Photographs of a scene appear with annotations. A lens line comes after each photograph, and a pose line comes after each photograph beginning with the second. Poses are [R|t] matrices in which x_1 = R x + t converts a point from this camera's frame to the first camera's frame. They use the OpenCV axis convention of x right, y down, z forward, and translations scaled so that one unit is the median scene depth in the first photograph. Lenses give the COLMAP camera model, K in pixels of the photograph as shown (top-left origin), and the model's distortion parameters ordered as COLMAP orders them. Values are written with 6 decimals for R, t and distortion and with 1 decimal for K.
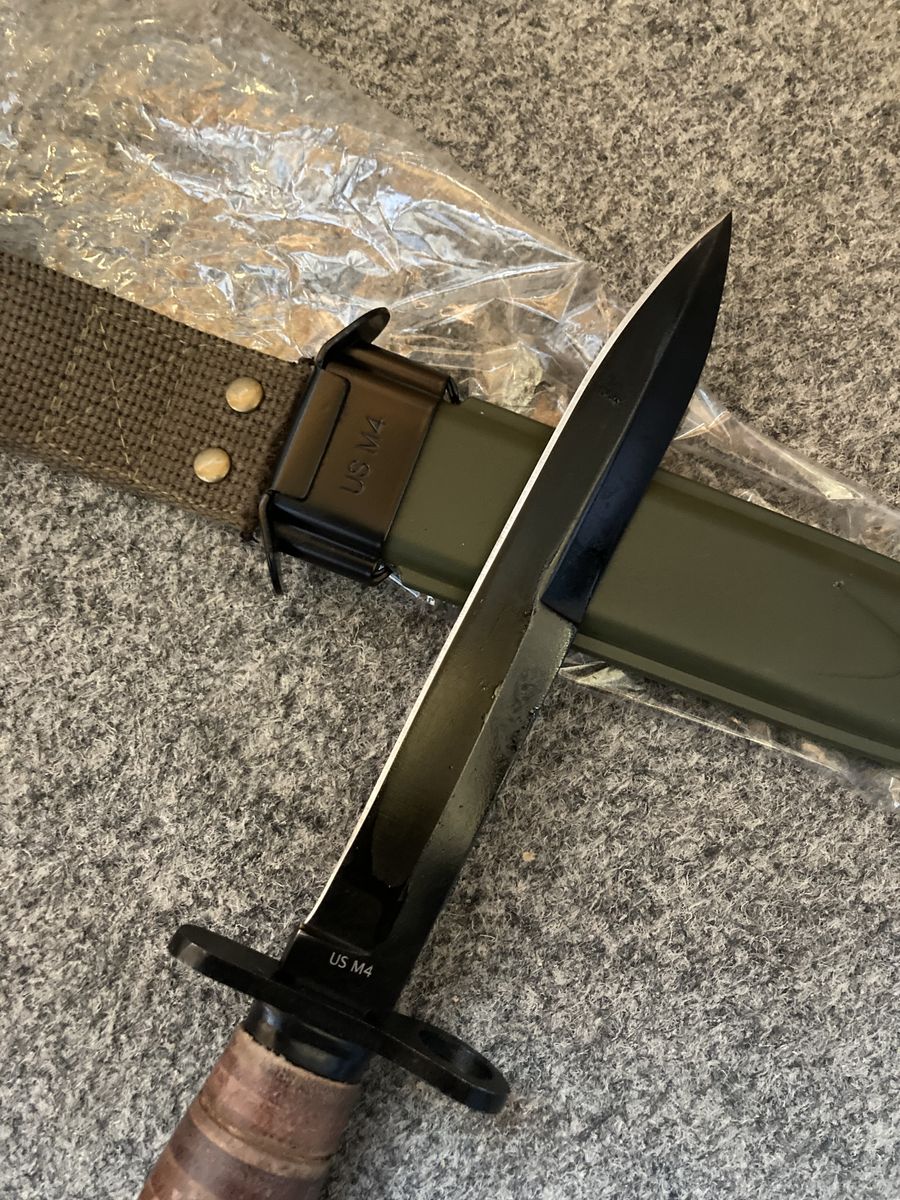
lens RADIAL K [[982.6, 0, 446.6], [0, 982.6, 592.9], [0, 0, 1]] dist [-0.000434, -0.003367]
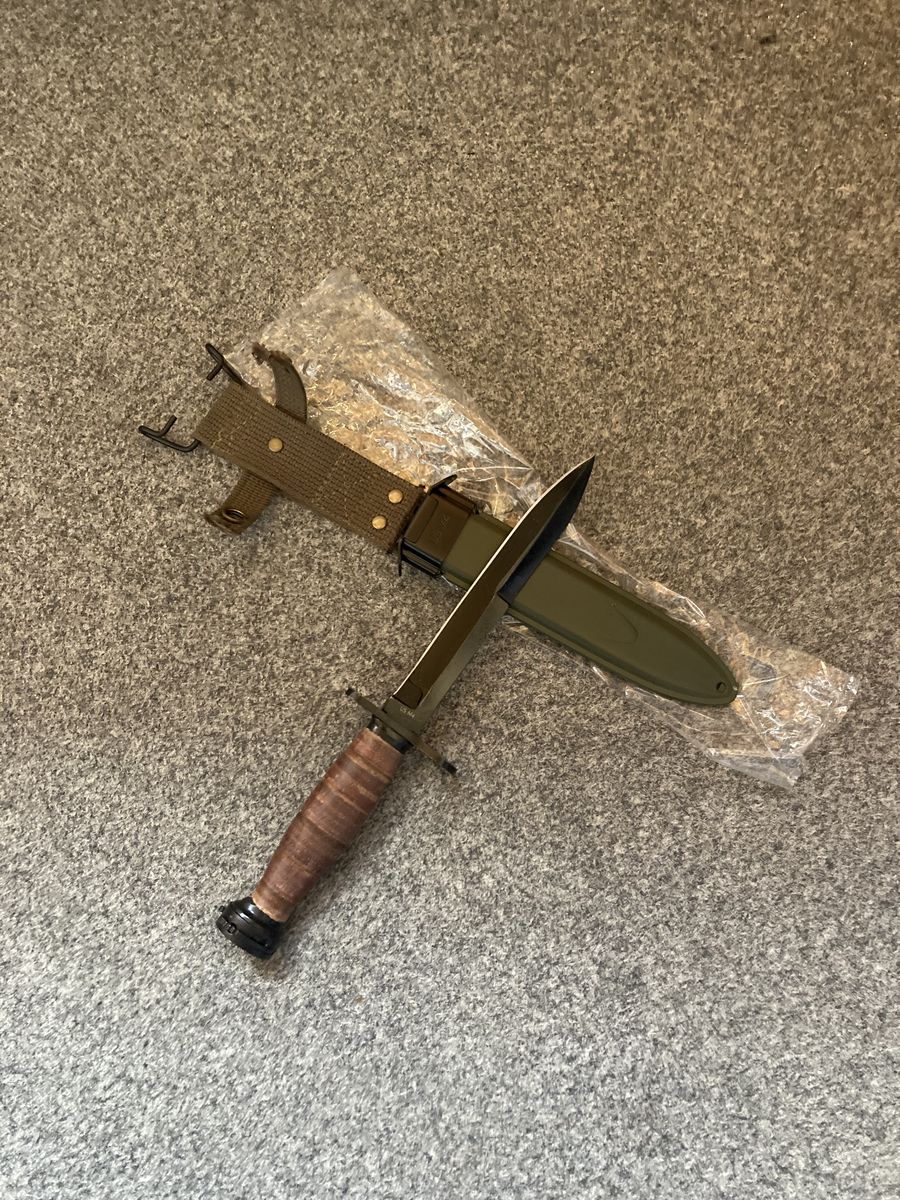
lens RADIAL K [[982.6, 0, 453.1], [0, 982.6, 602.4], [0, 0, 1]] dist [-0.000434, -0.003367]
pose [[0.987967, 0.149823, -0.038386, 0.078069], [-0.150250, 0.988612, -0.008481, 0.067709], [0.036678, 0.014147, 0.999227, -1.534740]]
